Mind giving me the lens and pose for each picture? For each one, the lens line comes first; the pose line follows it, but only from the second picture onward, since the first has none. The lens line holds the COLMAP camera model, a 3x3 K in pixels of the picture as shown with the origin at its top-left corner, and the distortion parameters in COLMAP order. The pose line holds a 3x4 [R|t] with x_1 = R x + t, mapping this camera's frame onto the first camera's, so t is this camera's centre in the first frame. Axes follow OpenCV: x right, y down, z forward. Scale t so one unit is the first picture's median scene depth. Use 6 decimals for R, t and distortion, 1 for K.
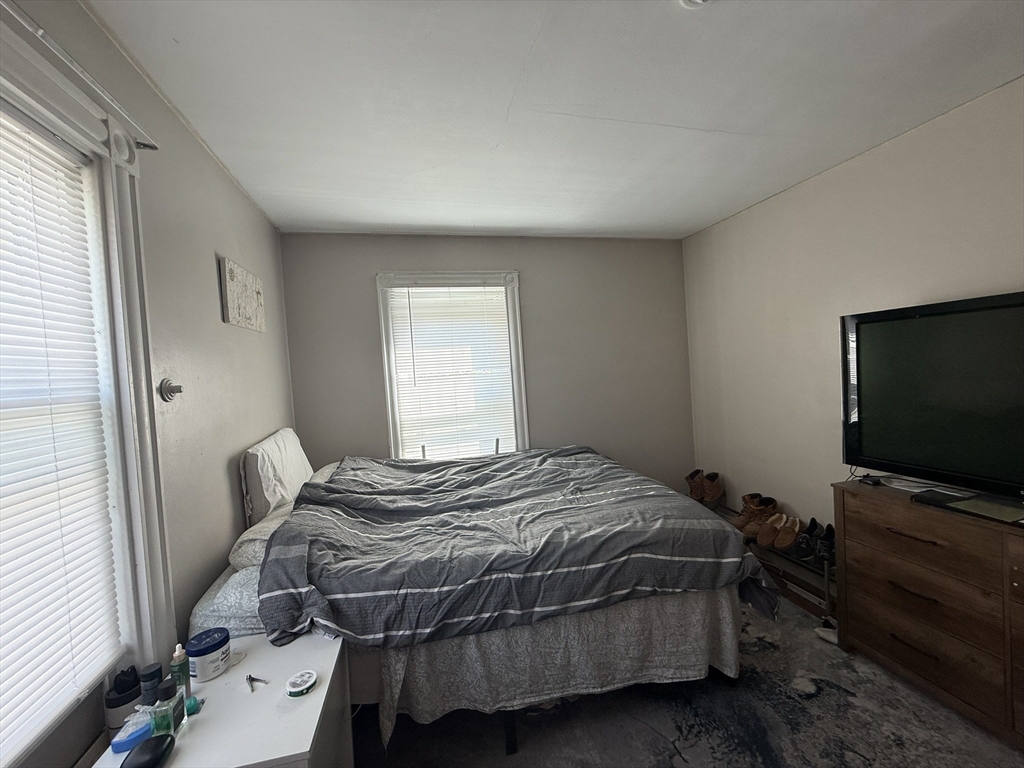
lens RADIAL K [[411.1, 0, 511.3], [0, 411.1, 383.7], [0, 0, 1]] dist [-0.000732, 0.001043]
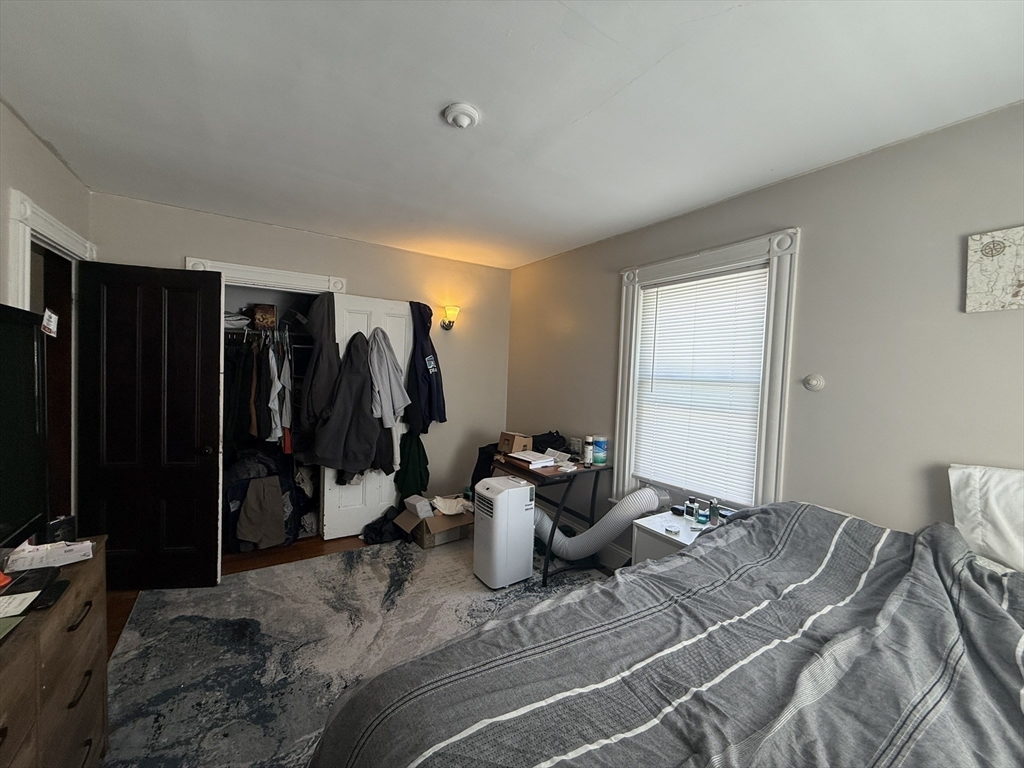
lens RADIAL K [[411.1, 0, 512.2], [0, 411.1, 382.7], [0, 0, 1]] dist [-0.000732, 0.001043]
pose [[-0.945914, 0.040605, -0.321866, 0.528051], [0.016451, 0.996863, 0.077414, -0.091676], [0.324000, 0.067932, -0.943615, 1.630115]]
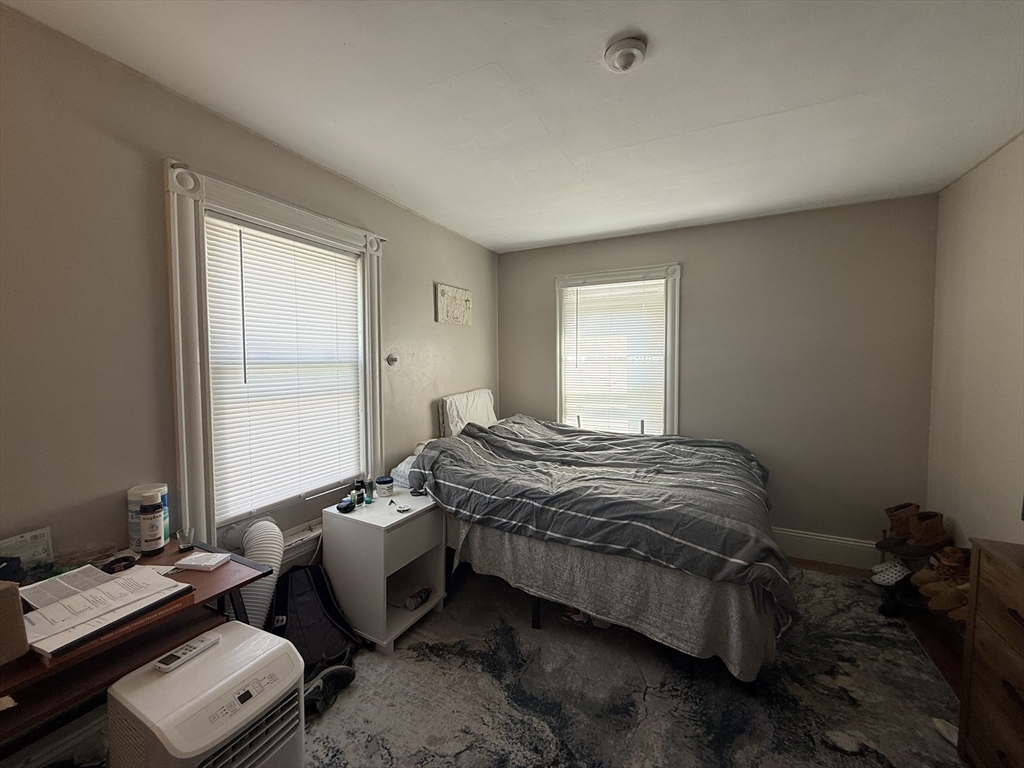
lens RADIAL K [[411.1, 0, 508.3], [0, 411.1, 384.1], [0, 0, 1]] dist [-0.000732, 0.001043]
pose [[0.755739, 0.096881, -0.647667, 0.718370], [-0.062402, 0.995150, 0.076043, -0.043145], [0.651893, -0.017053, 0.758119, -0.118775]]
